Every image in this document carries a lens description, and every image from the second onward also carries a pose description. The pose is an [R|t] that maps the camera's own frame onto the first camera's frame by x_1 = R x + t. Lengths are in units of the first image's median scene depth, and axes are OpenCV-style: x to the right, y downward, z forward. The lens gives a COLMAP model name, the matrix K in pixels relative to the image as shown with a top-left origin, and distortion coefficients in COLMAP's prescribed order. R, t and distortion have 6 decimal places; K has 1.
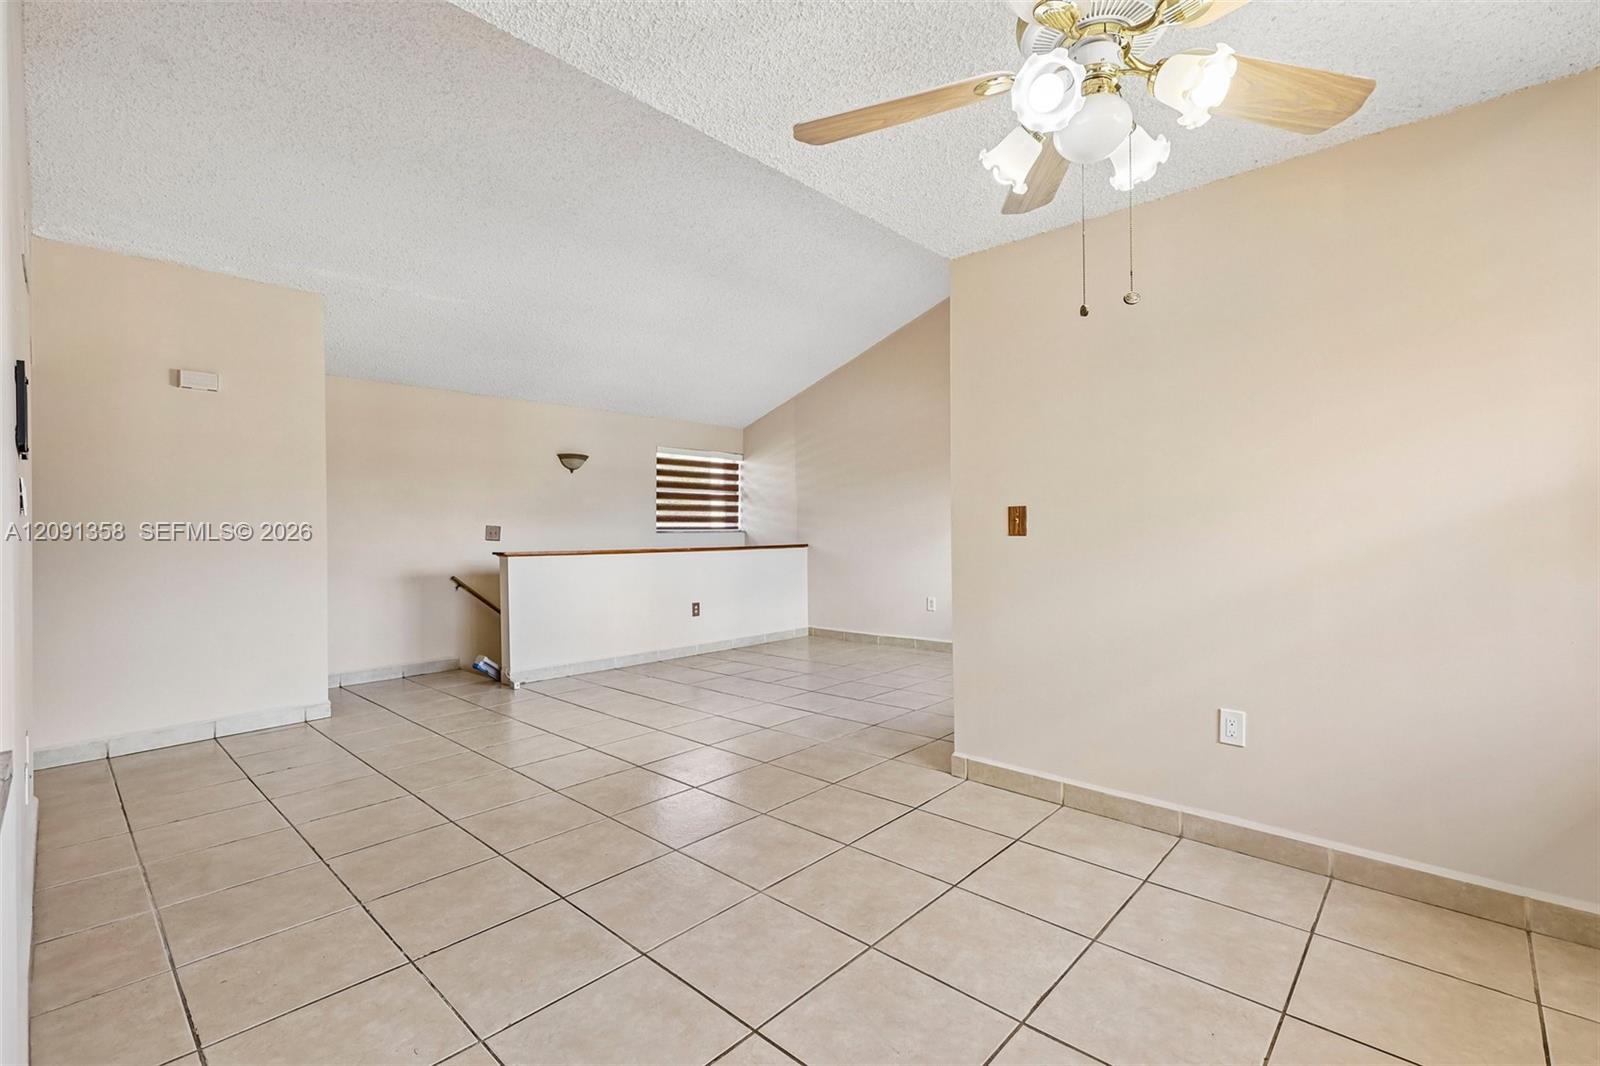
lens RADIAL K [[706.4, 0, 797.3], [0, 706.4, 525.3], [0, 0, 1]] dist [-0.001940, 0.002163]
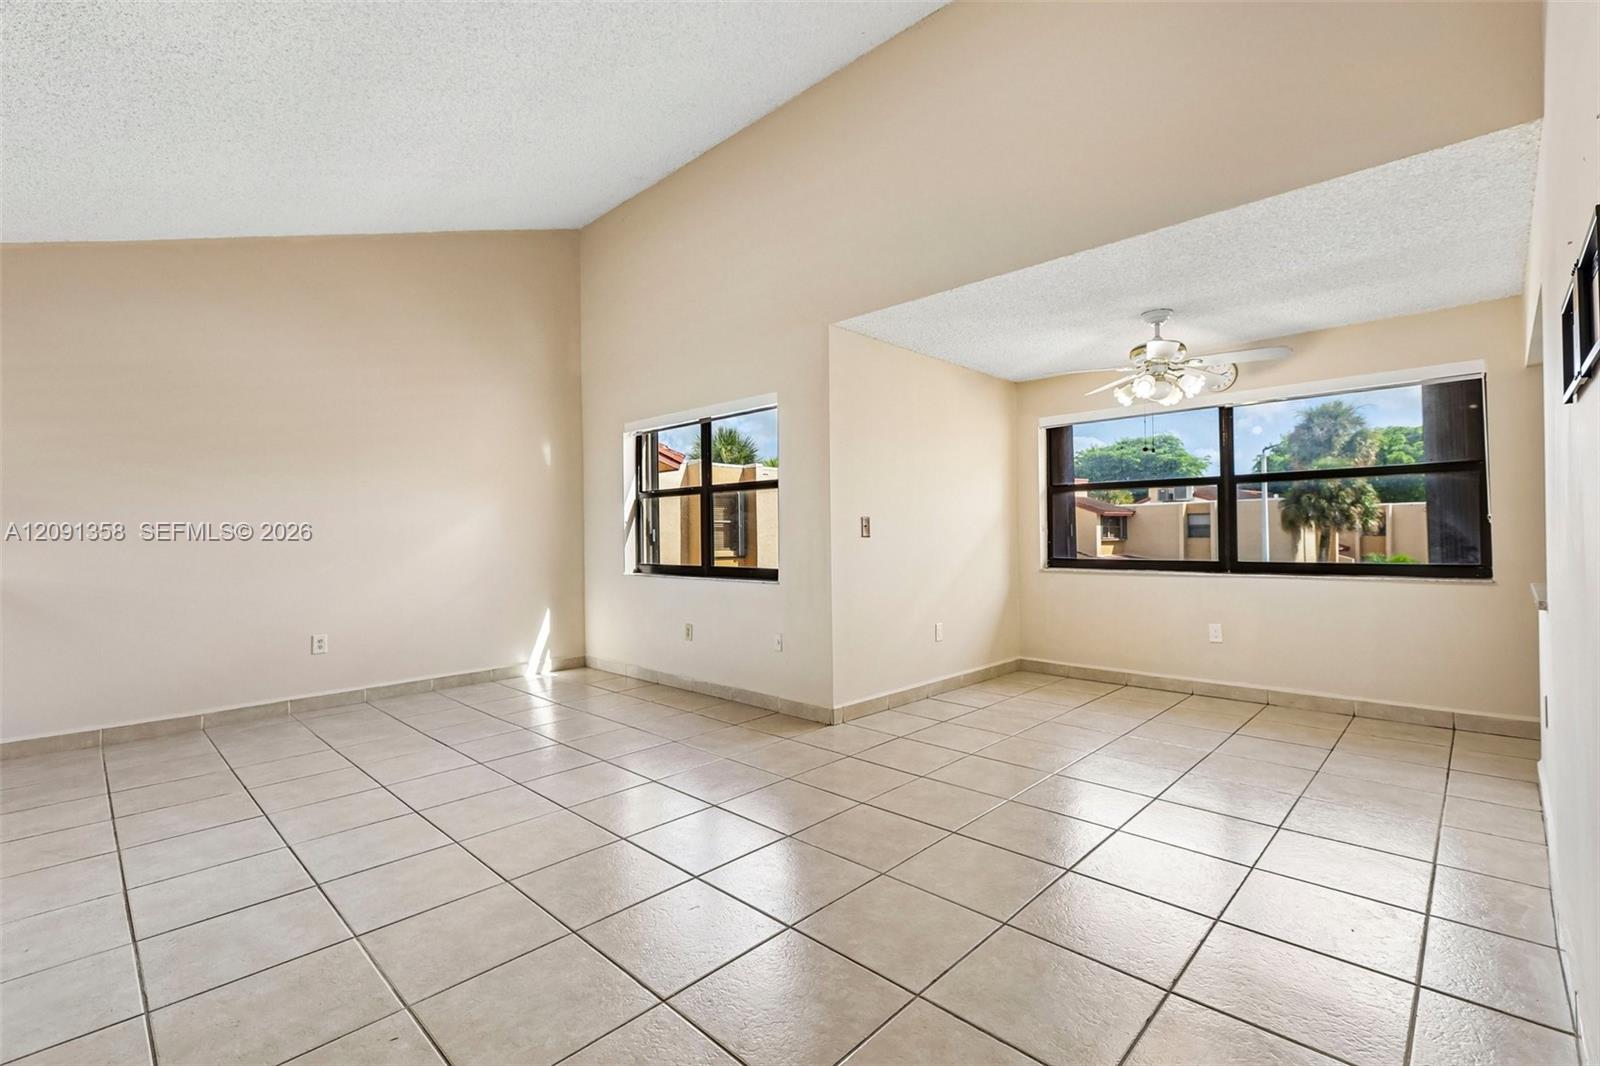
lens RADIAL K [[706.4, 0, 793.5], [0, 706.4, 530.4], [0, 0, 1]] dist [-0.001940, 0.002163]
pose [[0.025361, 0.016005, 0.999550, -0.973711], [0.005234, 0.999856, -0.016143, 0.019384], [-0.999665, 0.005641, 0.025274, 0.947519]]
